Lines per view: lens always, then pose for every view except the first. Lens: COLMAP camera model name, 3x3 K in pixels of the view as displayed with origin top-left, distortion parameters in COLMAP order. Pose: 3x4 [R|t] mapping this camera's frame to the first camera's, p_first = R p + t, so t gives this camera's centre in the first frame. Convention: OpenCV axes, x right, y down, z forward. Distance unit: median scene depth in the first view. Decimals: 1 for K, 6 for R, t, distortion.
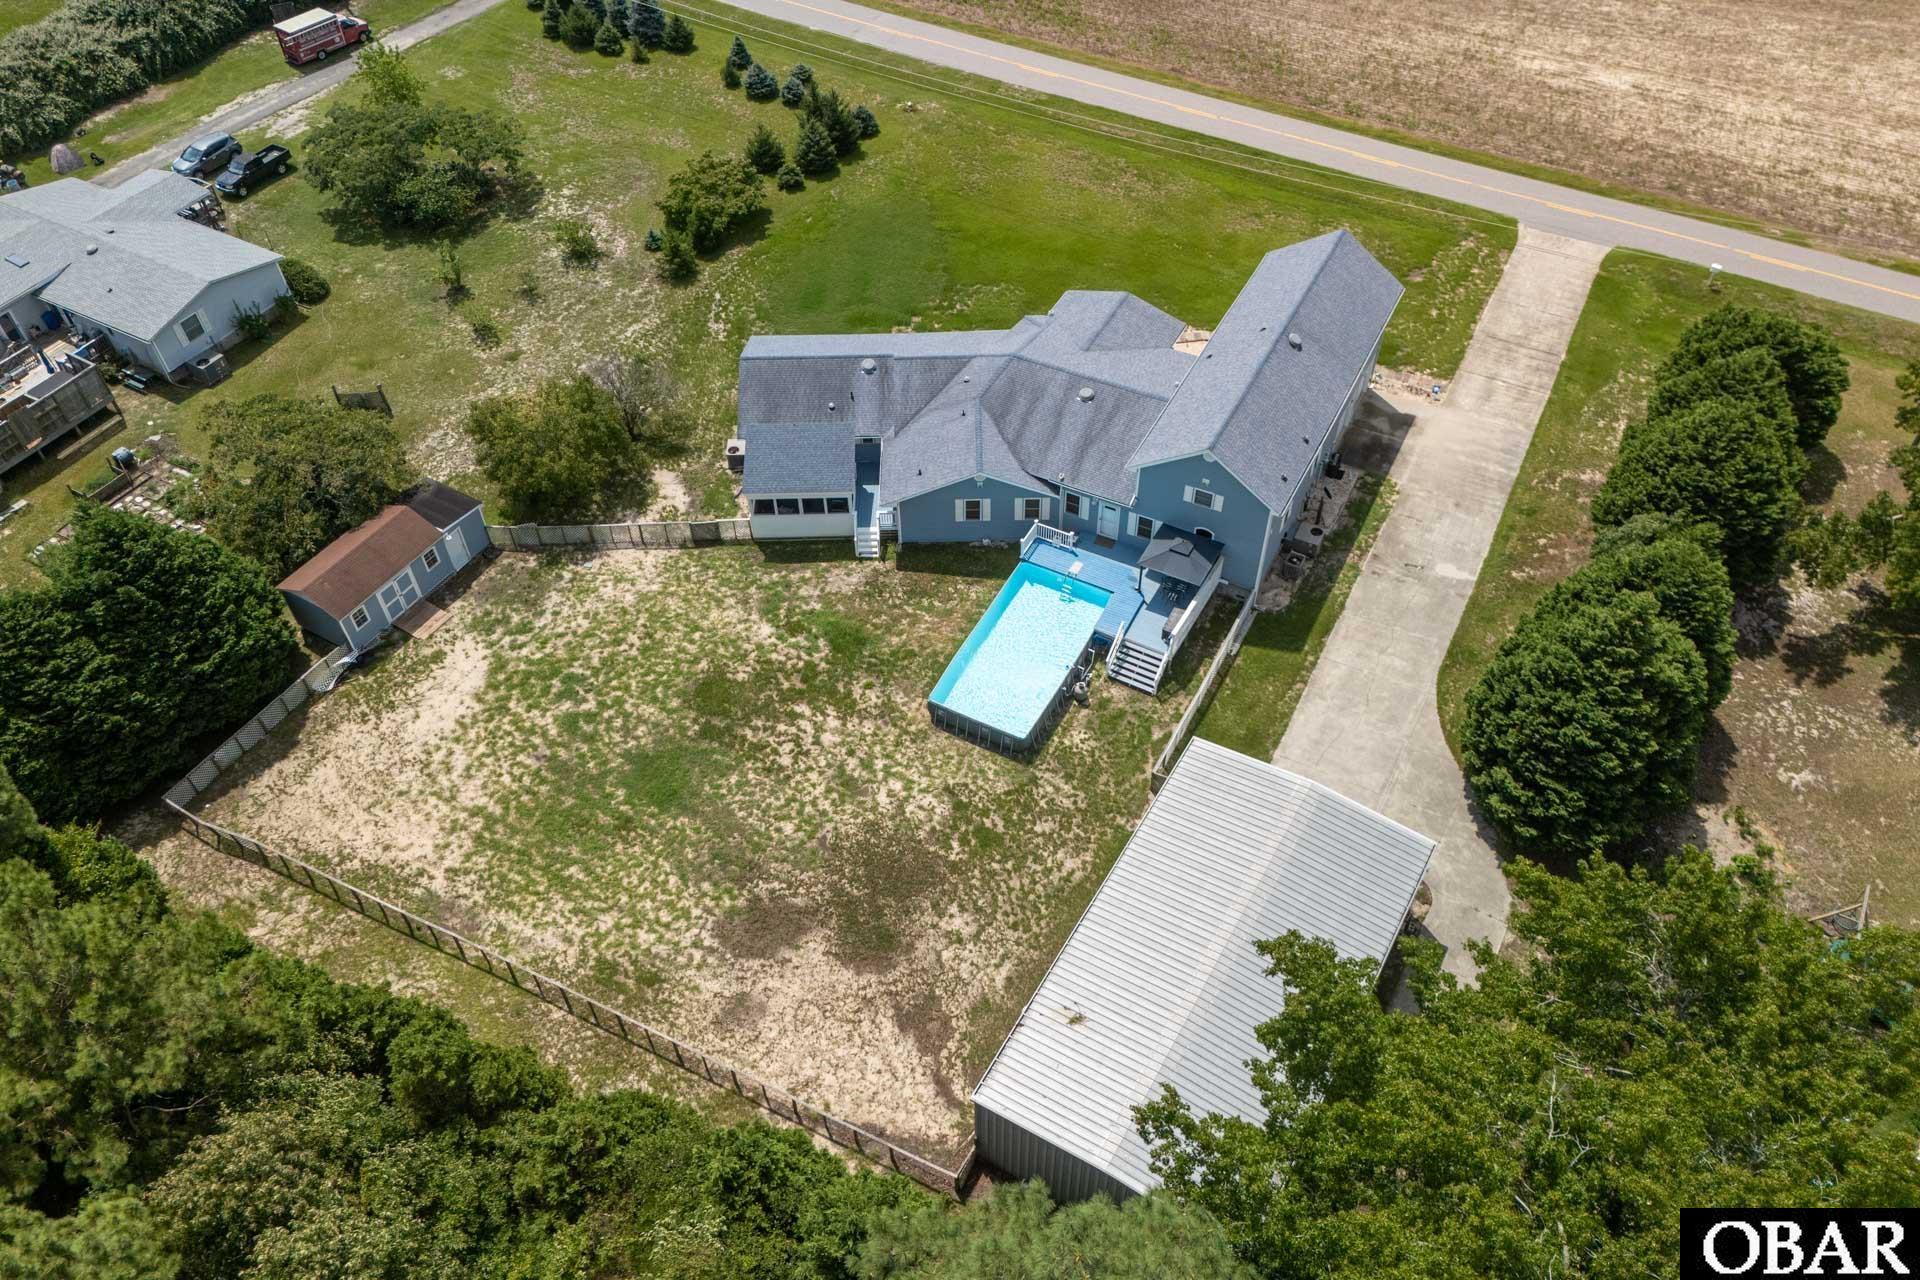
lens RADIAL K [[1413.5, 0, 962.5], [0, 1413.5, 630.9], [0, 0, 1]] dist [0.082964, -0.113409]
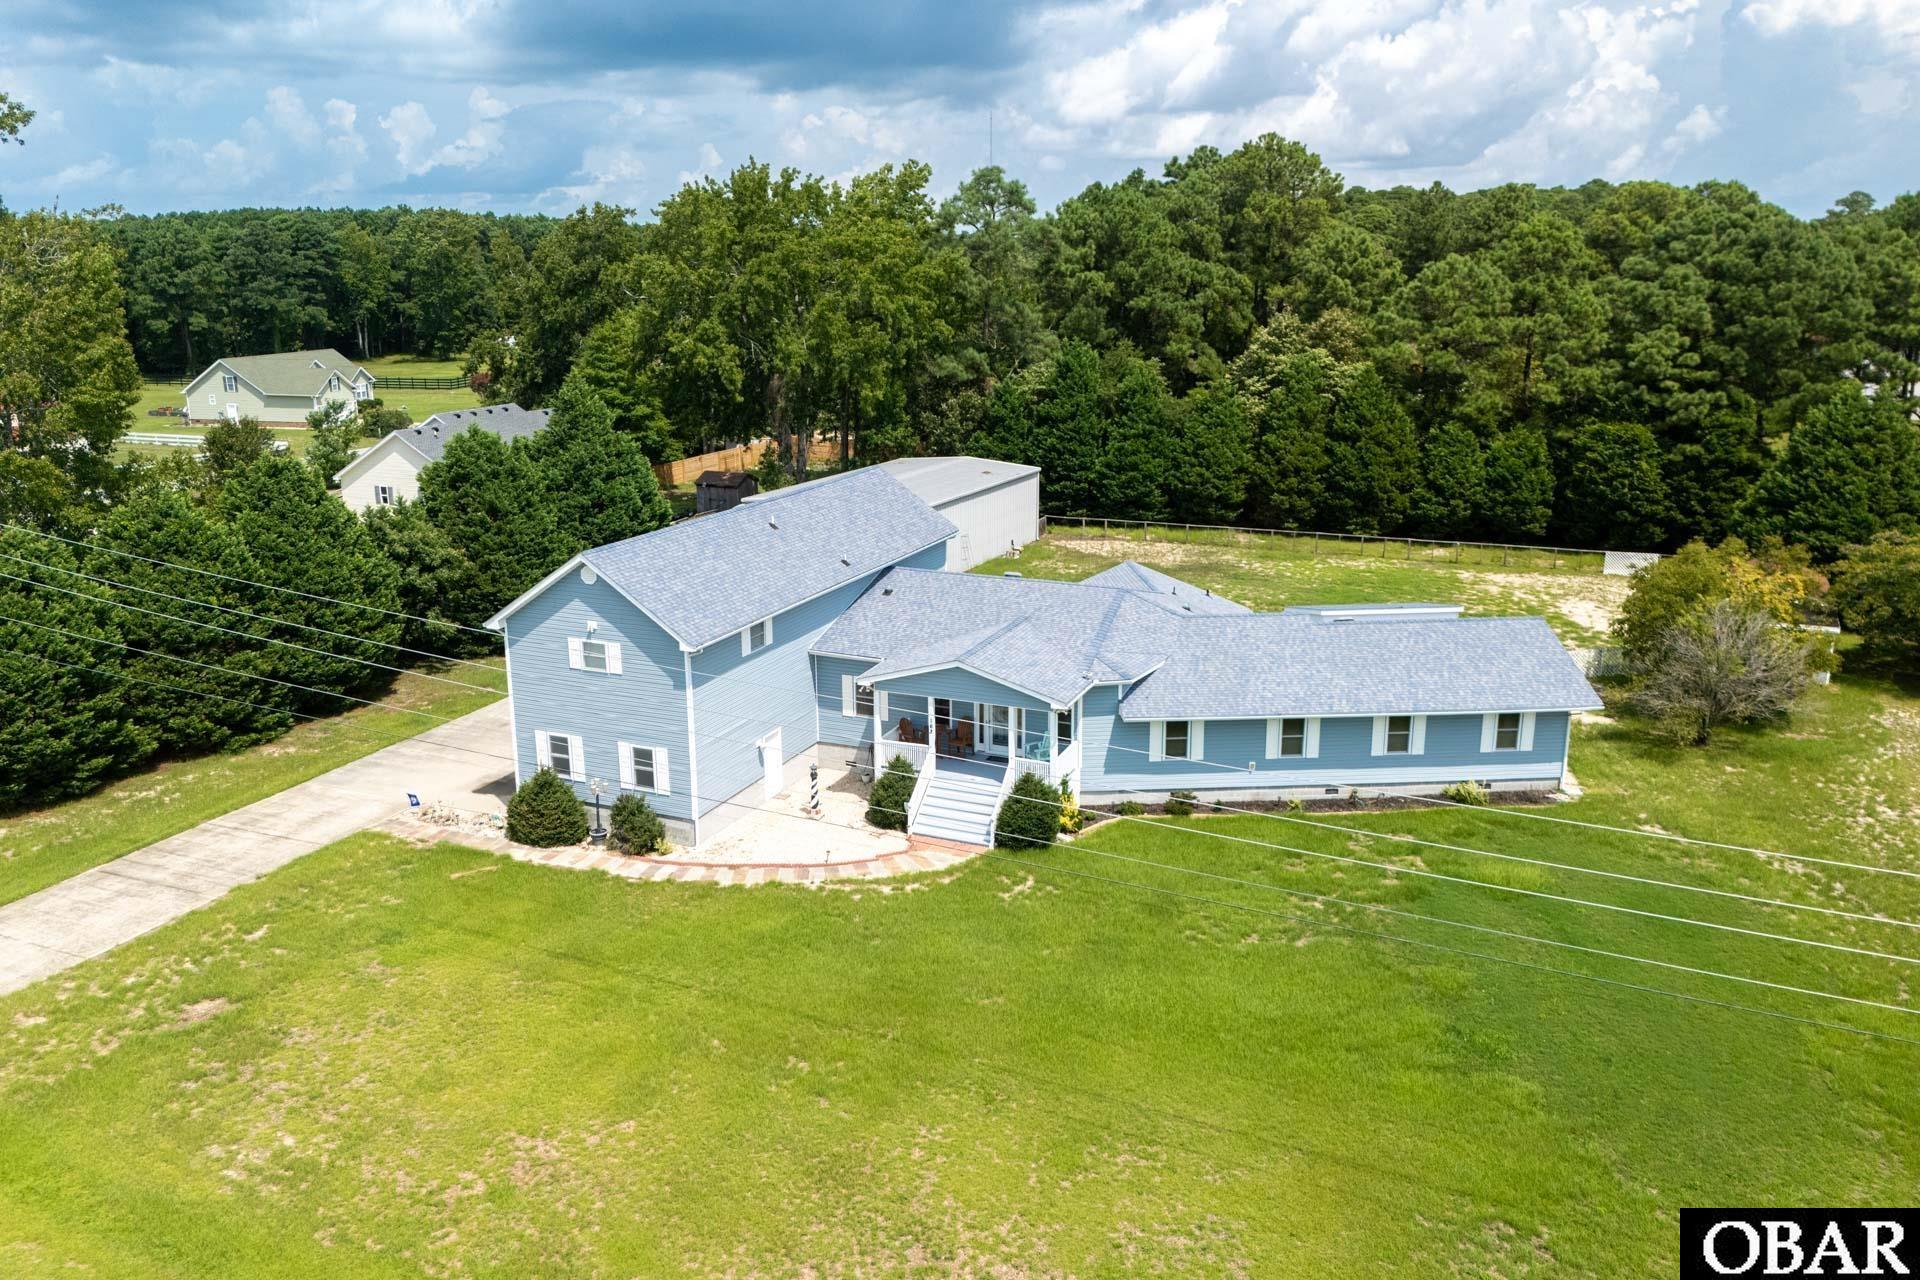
lens RADIAL K [[1426.2, 0, 945.9], [0, 1426.2, 623.4], [0, 0, 1]] dist [0.070229, -0.063368]
pose [[-0.997391, 0.032589, -0.064420, 0.182212], [-0.041368, 0.473313, 0.879922, -0.858745], [0.059166, 0.880291, -0.470730, 1.454564]]
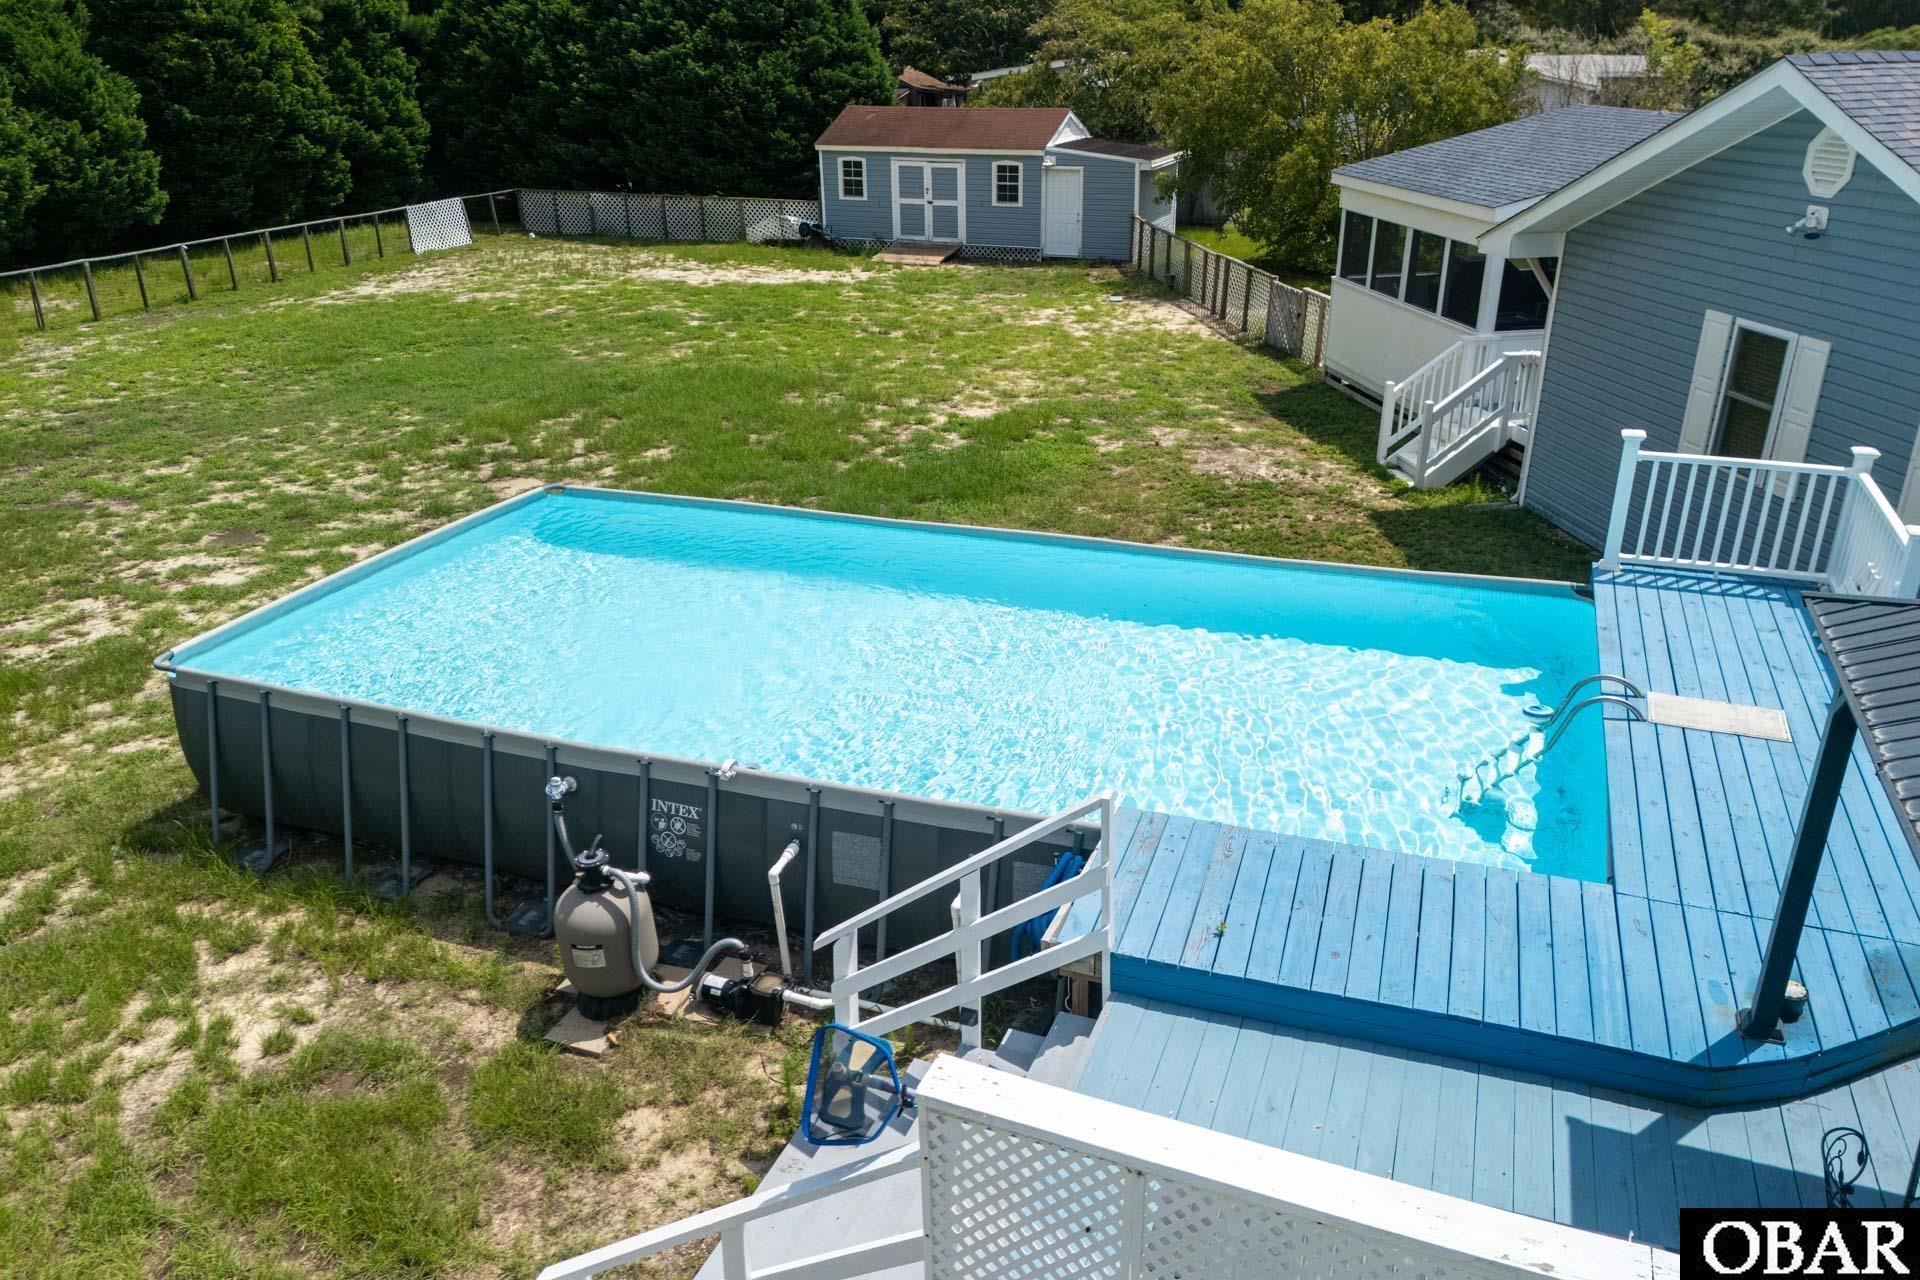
lens RADIAL K [[1413.7, 0, 958.0], [0, 1413.7, 660.3], [0, 0, 1]] dist [0.069196, -0.063494]
pose [[0.131387, 0.411681, -0.901807, 0.194017], [-0.720515, 0.664464, 0.198359, -0.024887], [0.680879, 0.623704, 0.383924, 0.923252]]
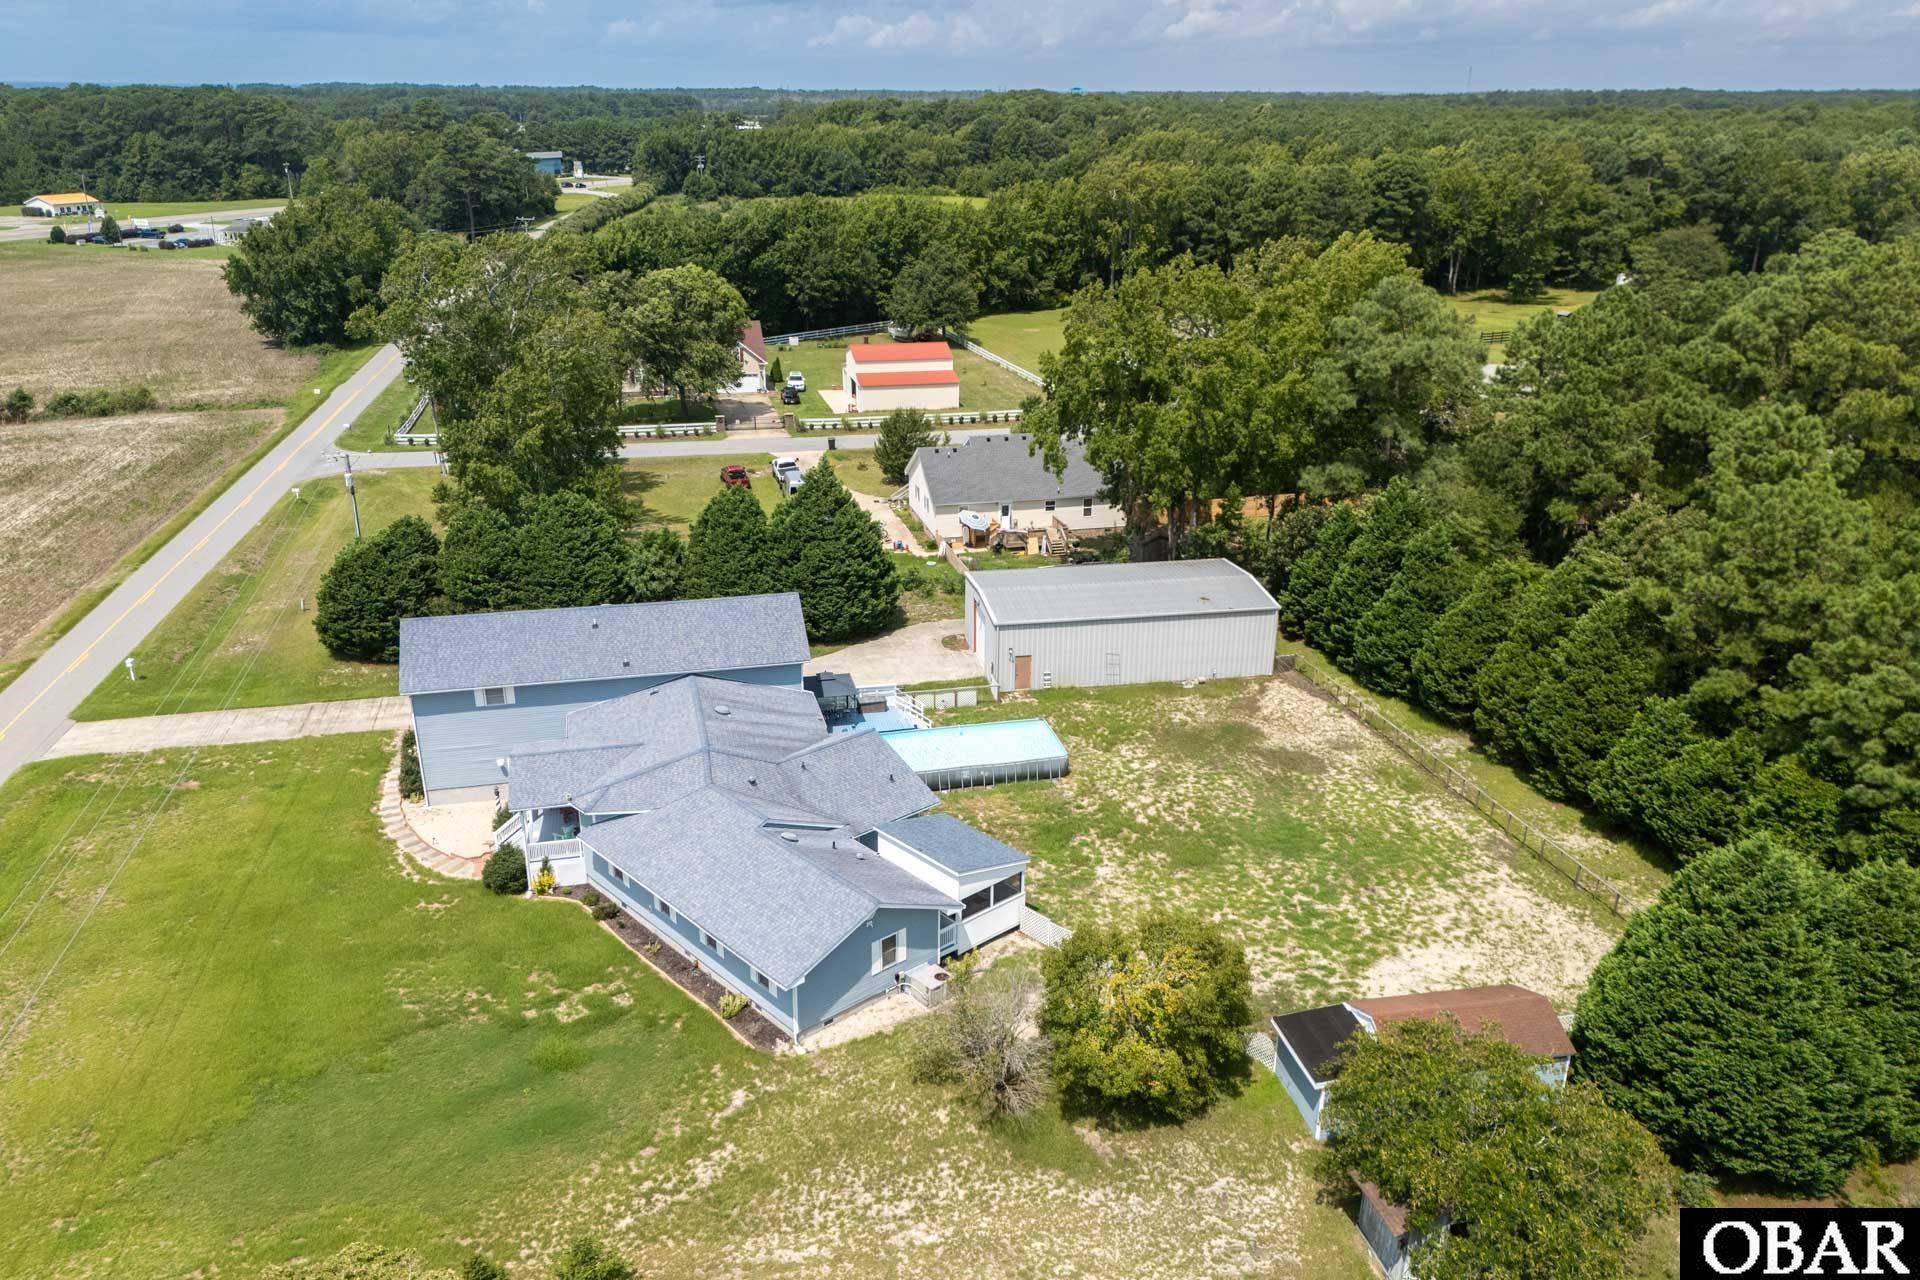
lens RADIAL K [[1465.9, 0, 955.3], [0, 1465.9, 637.9], [0, 0, 1]] dist [0.101608, -0.134704]
pose [[-0.656642, -0.256641, 0.709195, -0.761254], [0.555833, 0.470905, 0.685054, -0.838565], [-0.509776, 0.844028, -0.166566, 1.108504]]
